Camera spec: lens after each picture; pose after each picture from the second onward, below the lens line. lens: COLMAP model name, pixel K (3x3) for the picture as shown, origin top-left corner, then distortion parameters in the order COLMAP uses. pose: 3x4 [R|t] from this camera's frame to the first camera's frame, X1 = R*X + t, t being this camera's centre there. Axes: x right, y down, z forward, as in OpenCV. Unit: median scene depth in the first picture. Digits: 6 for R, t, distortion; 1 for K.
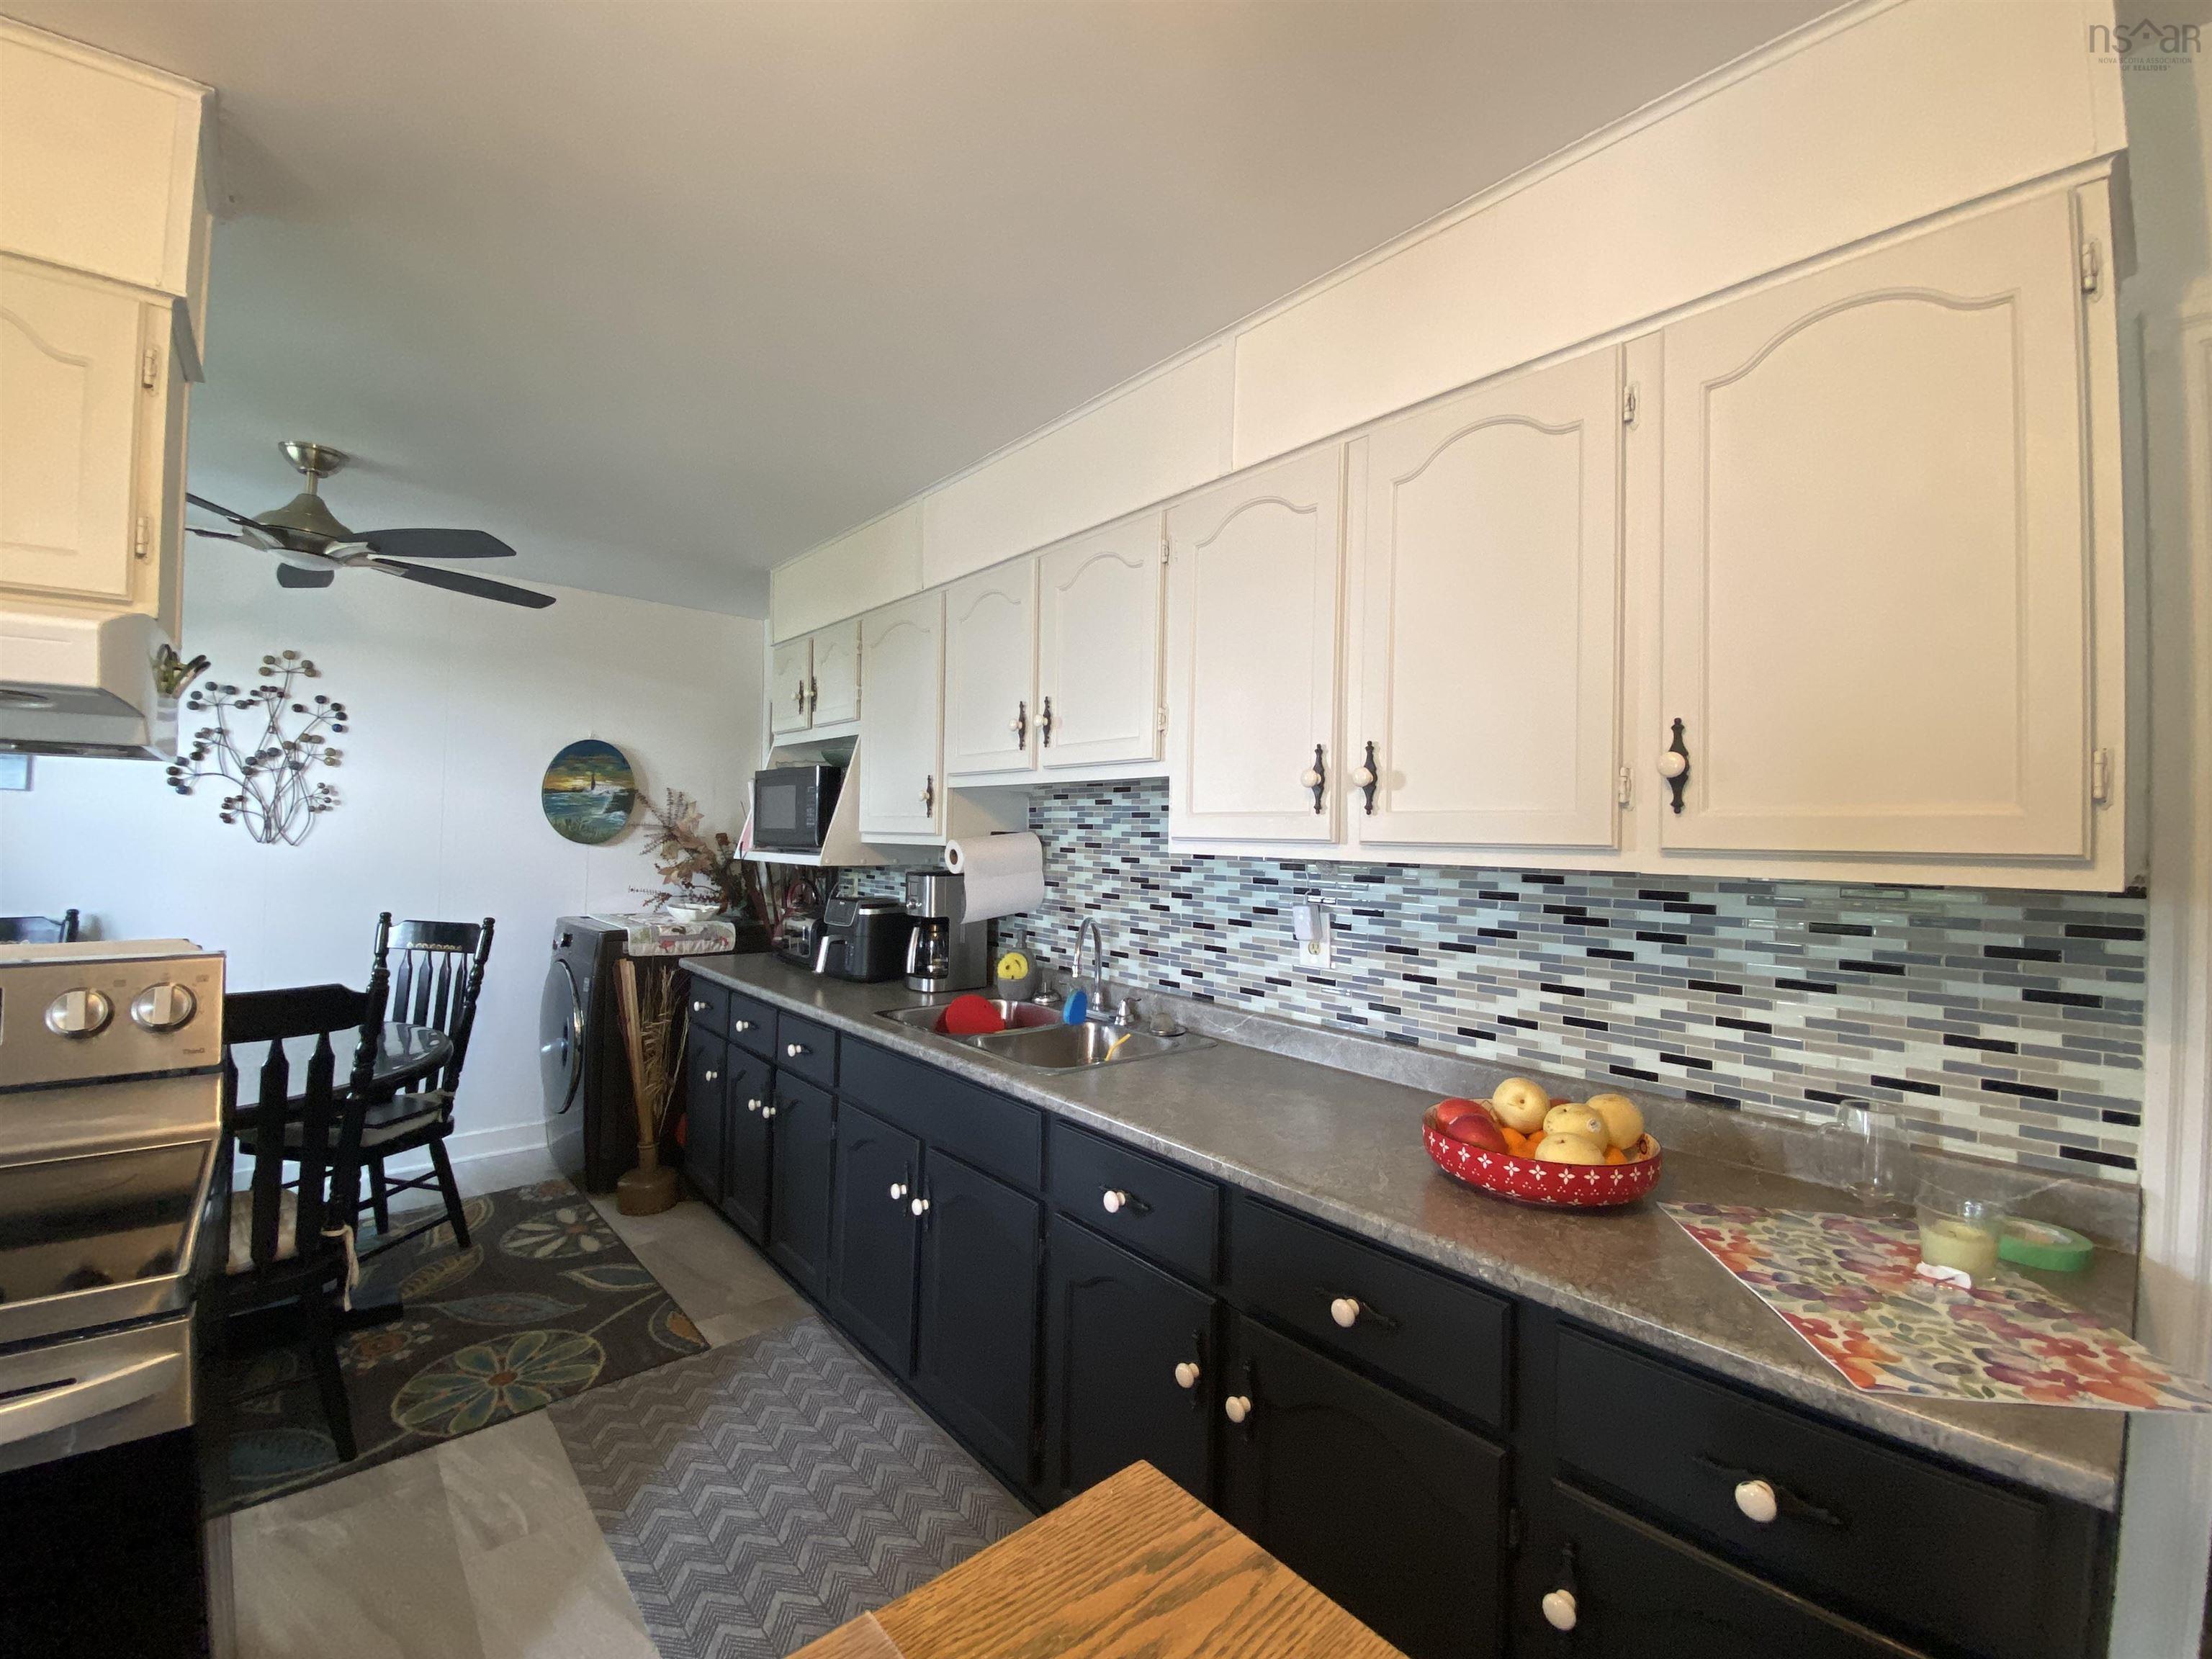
lens RADIAL K [[931.4, 0, 1090.5], [0, 931.4, 822.8], [0, 0, 1]] dist [0.025686, -0.022399]
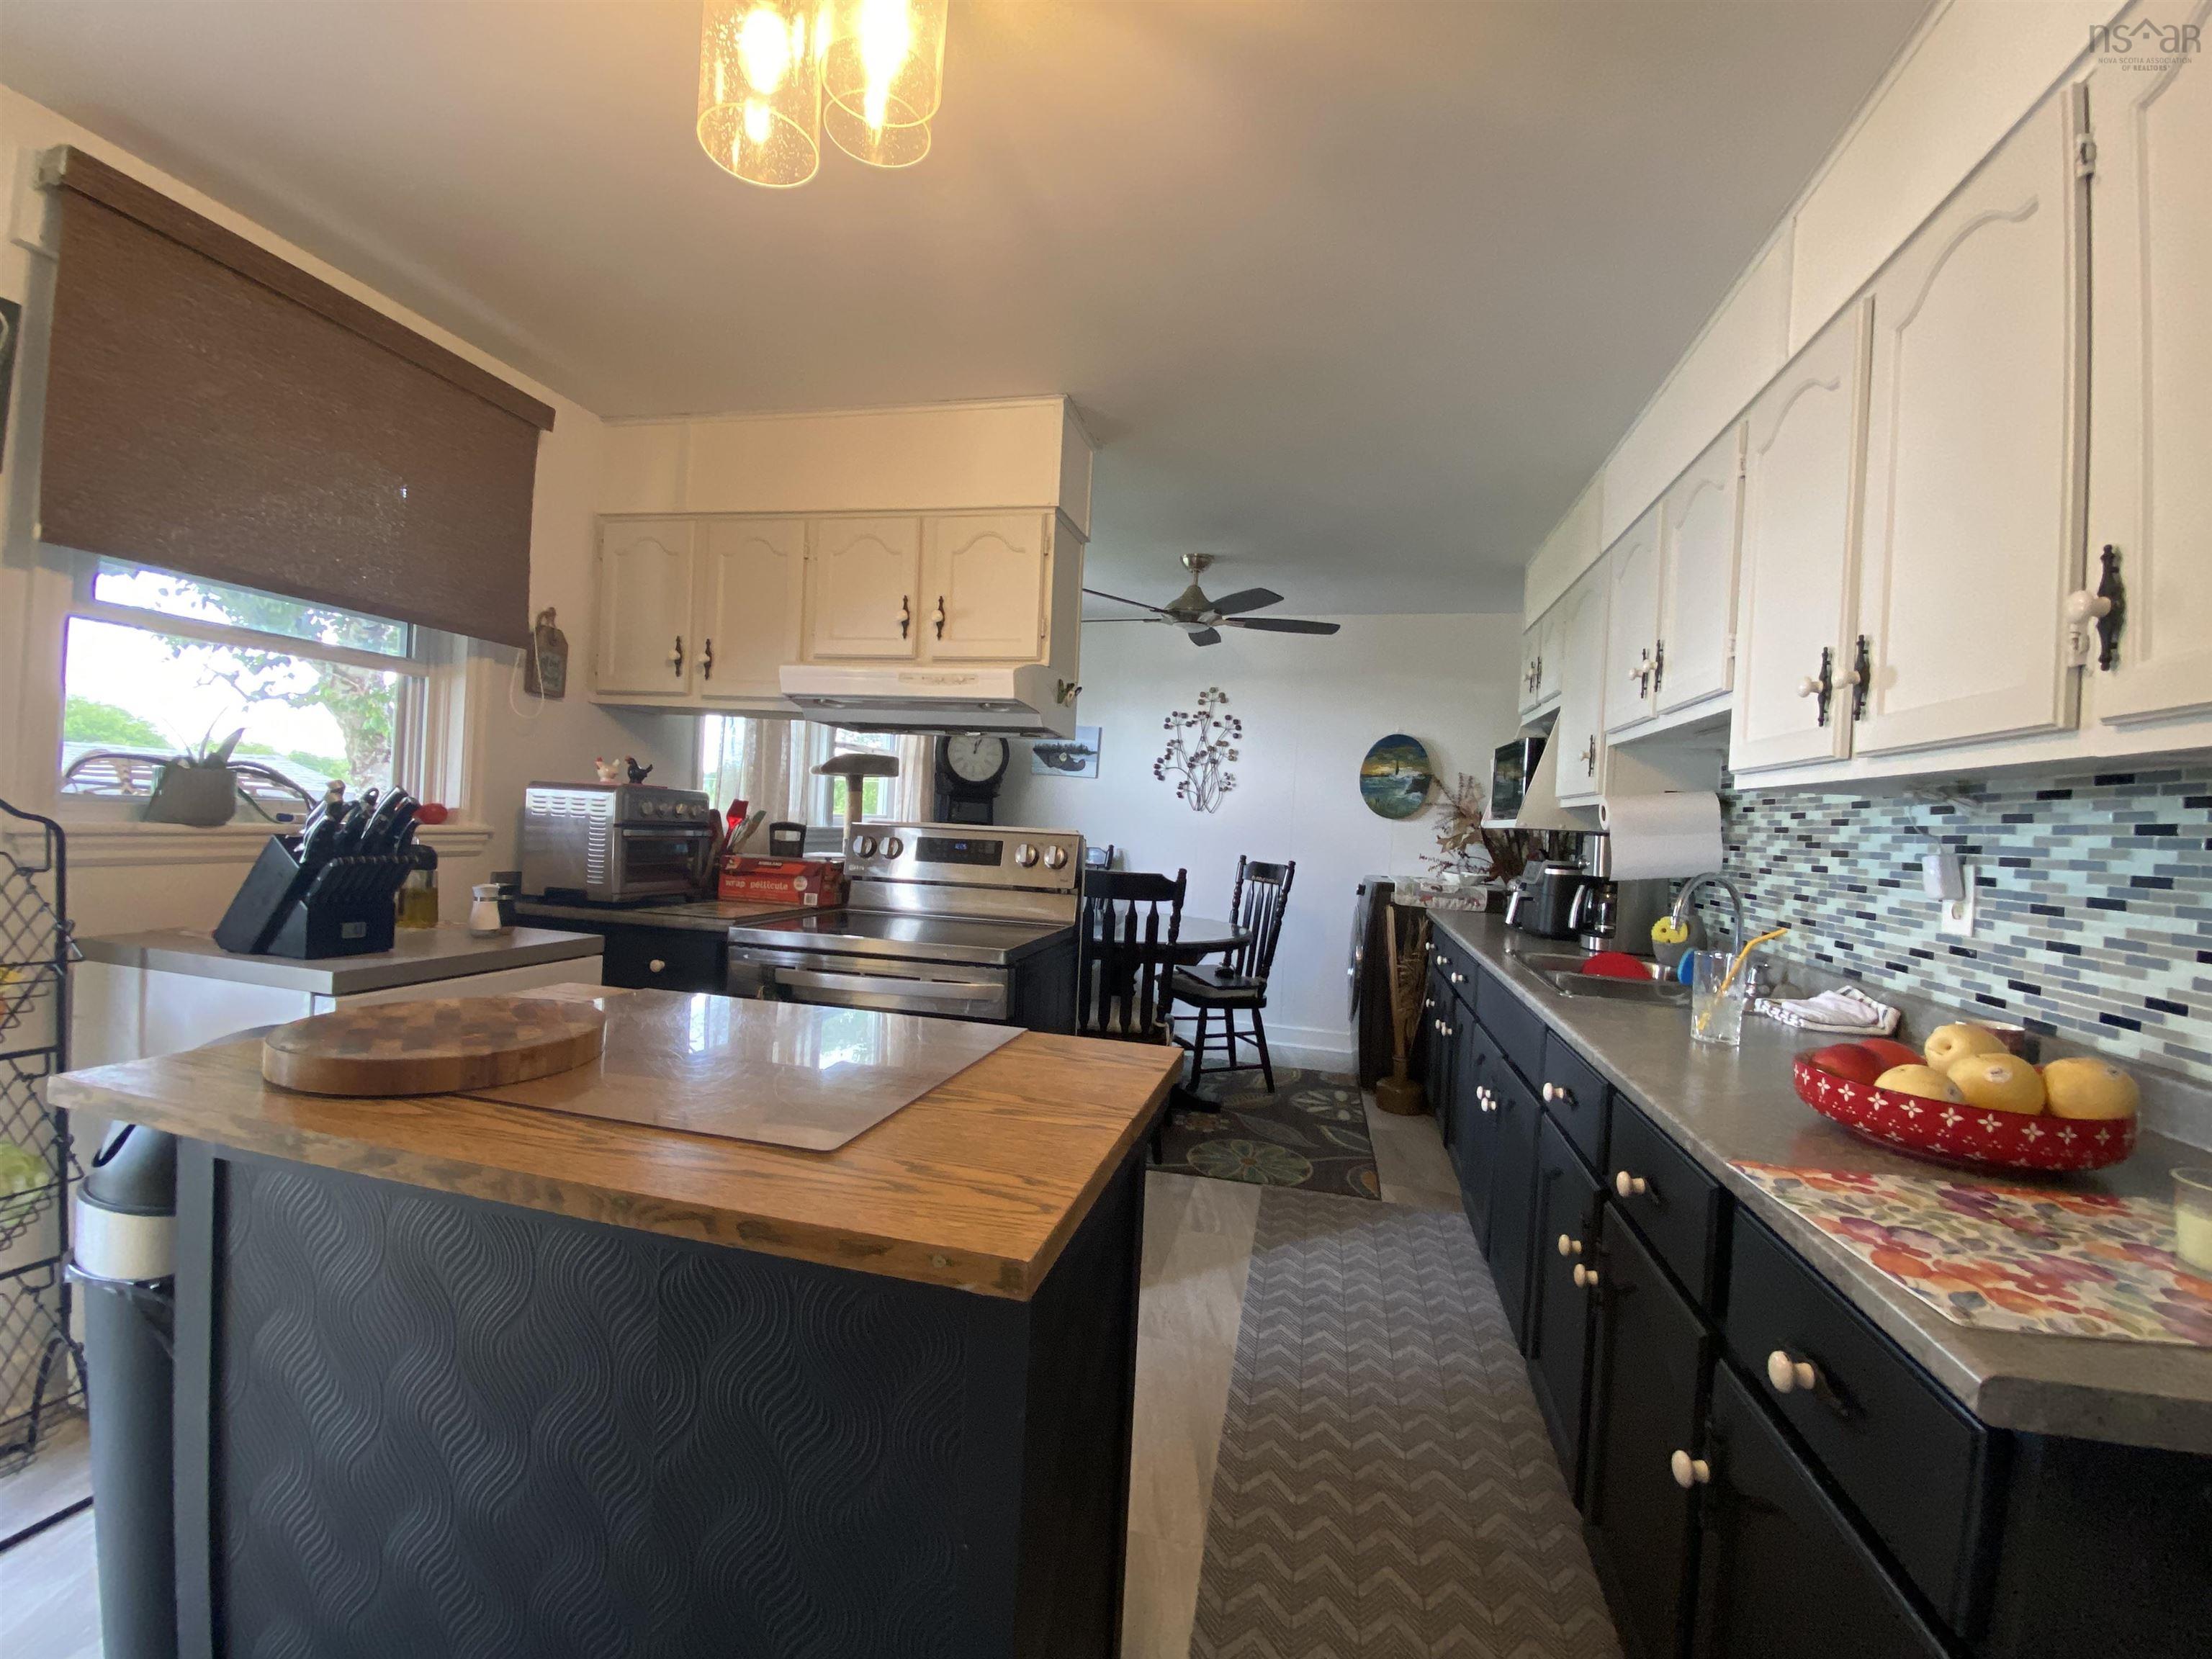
lens RADIAL K [[919.0, 0, 1099.9], [0, 919.0, 822.9], [0, 0, 1]] dist [0.095983, -0.043723]
pose [[0.585767, 0.015999, -0.810322, 0.310157], [-0.028575, 0.999591, -0.000920, 0.053404], [0.809976, 0.023694, 0.585984, -0.043365]]
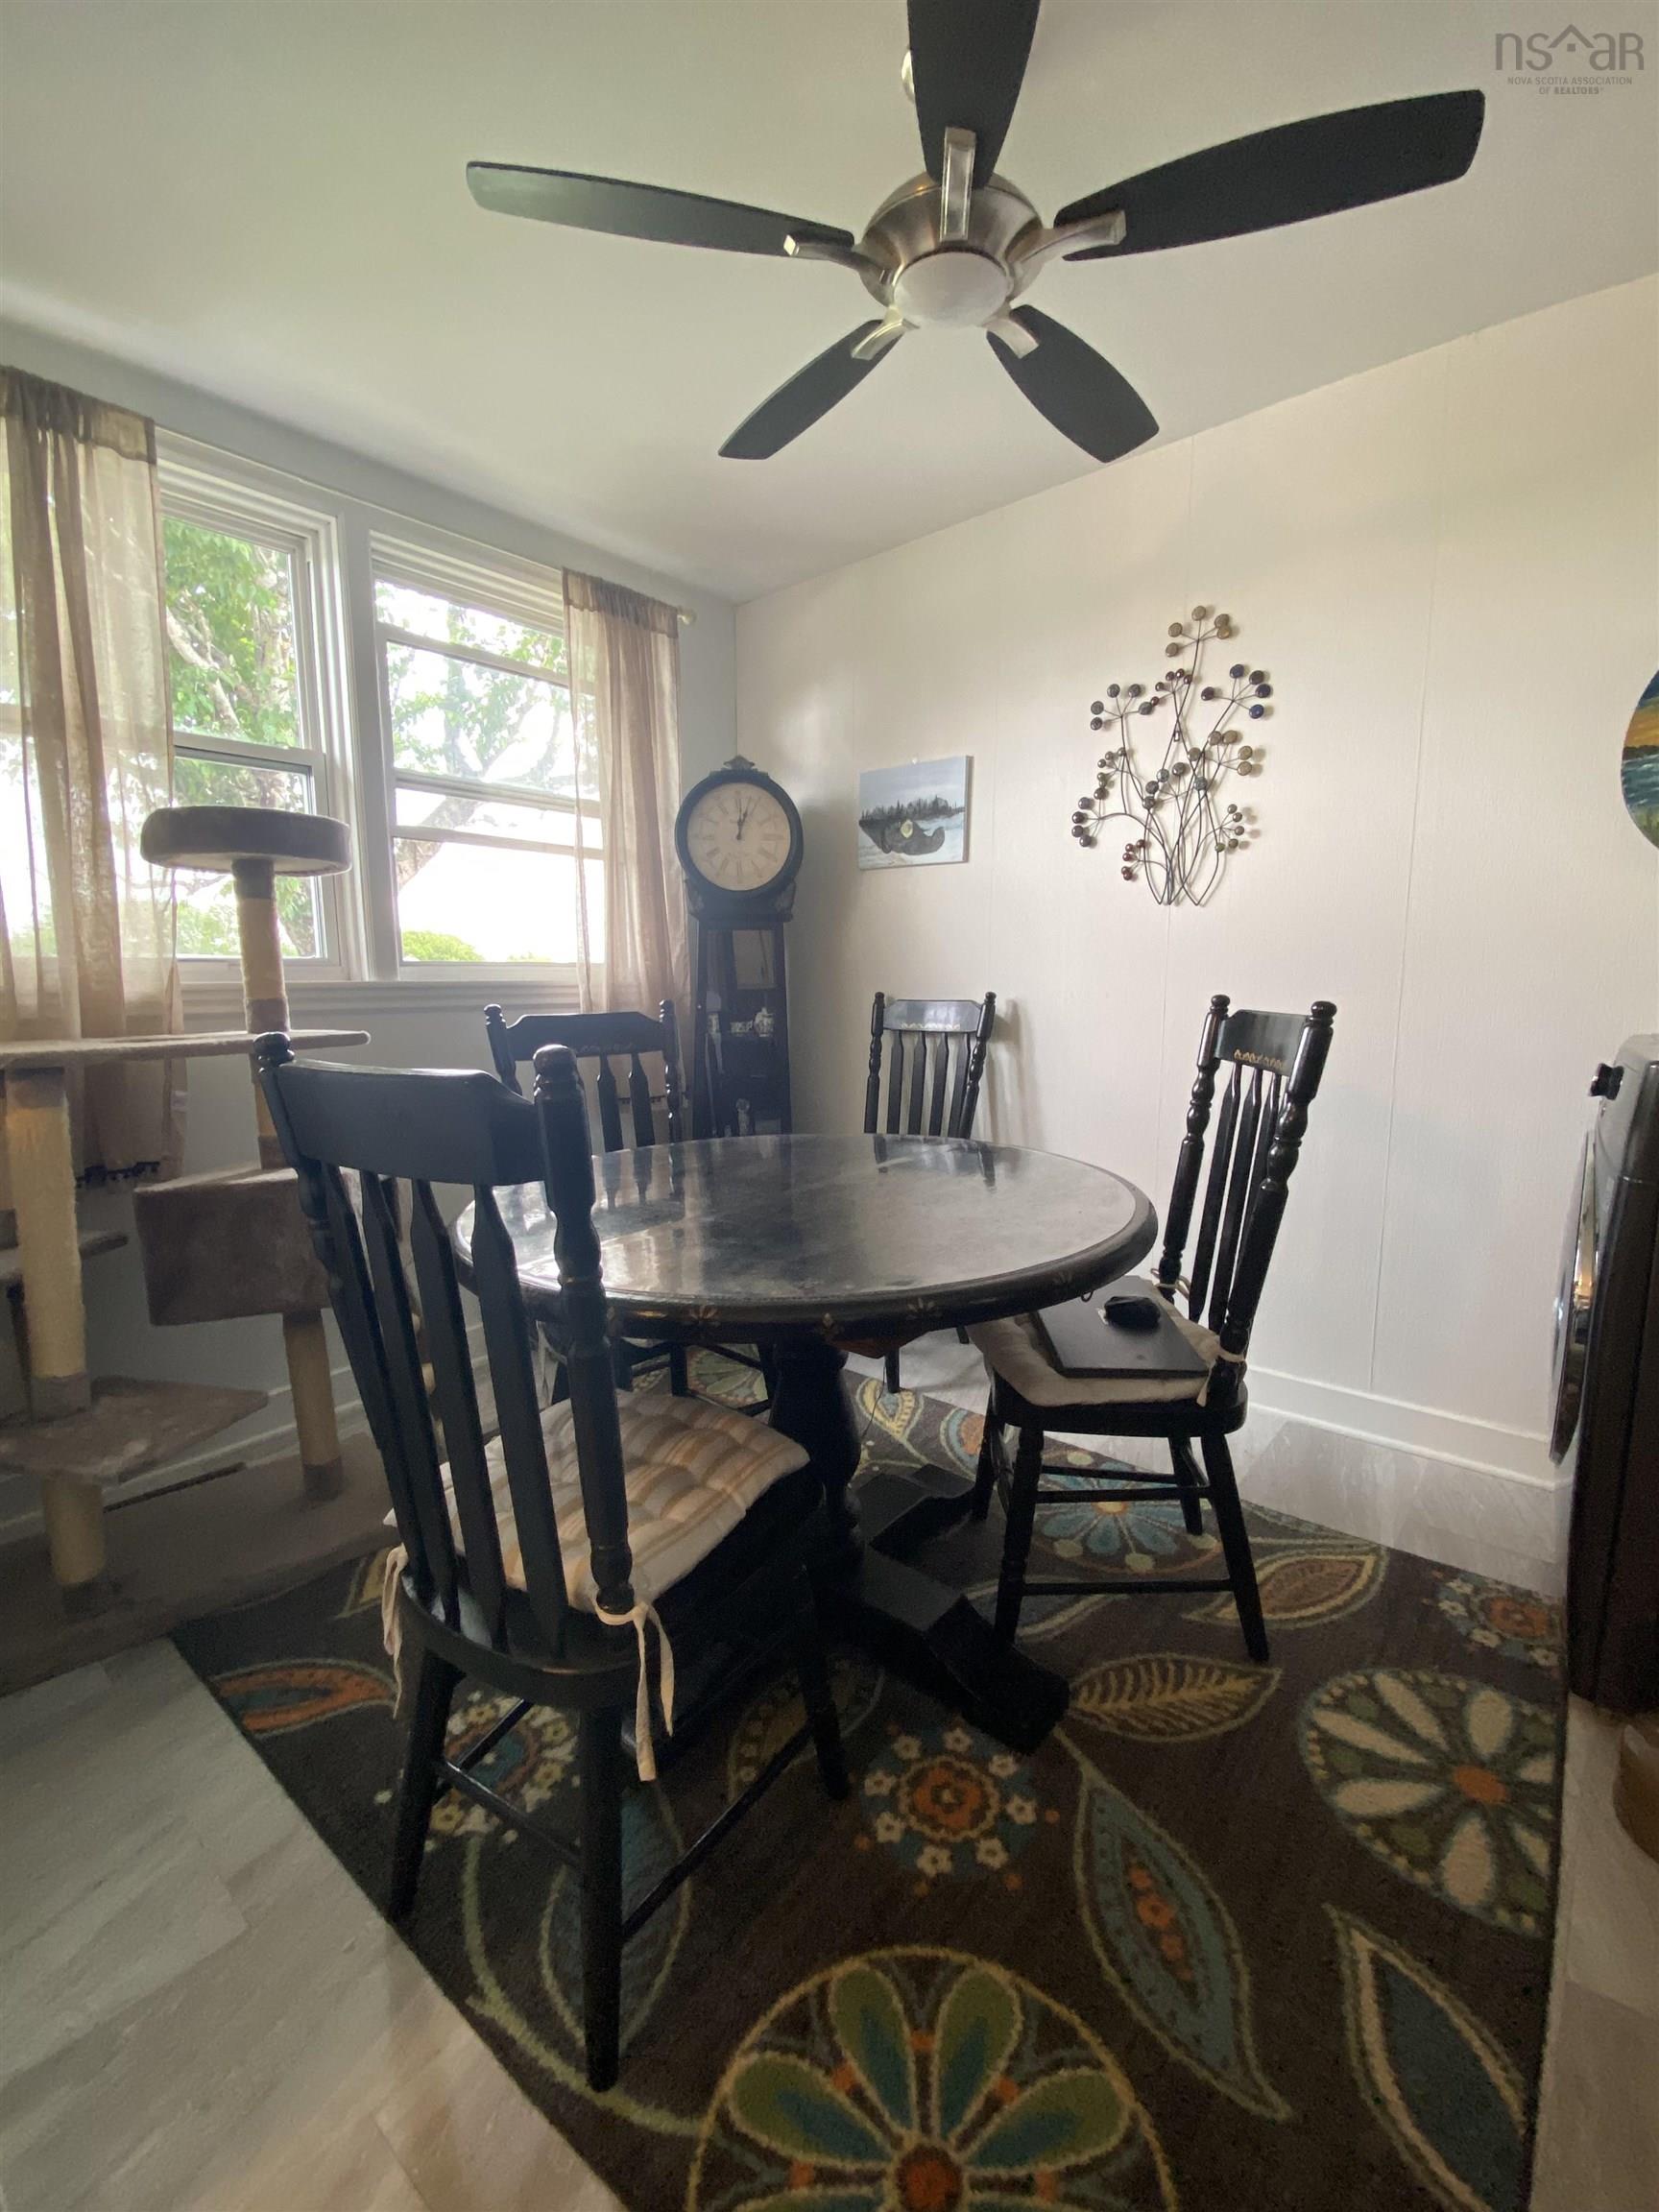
lens RADIAL K [[931.4, 0, 823.1], [0, 931.4, 1102.6], [0, 0, 1]] dist [0.025686, -0.022399]
pose [[0.167872, 0.107862, -0.979890, -0.241282], [0.030804, 0.992937, 0.114575, 0.090911], [0.985327, -0.049419, 0.163363, 0.694436]]
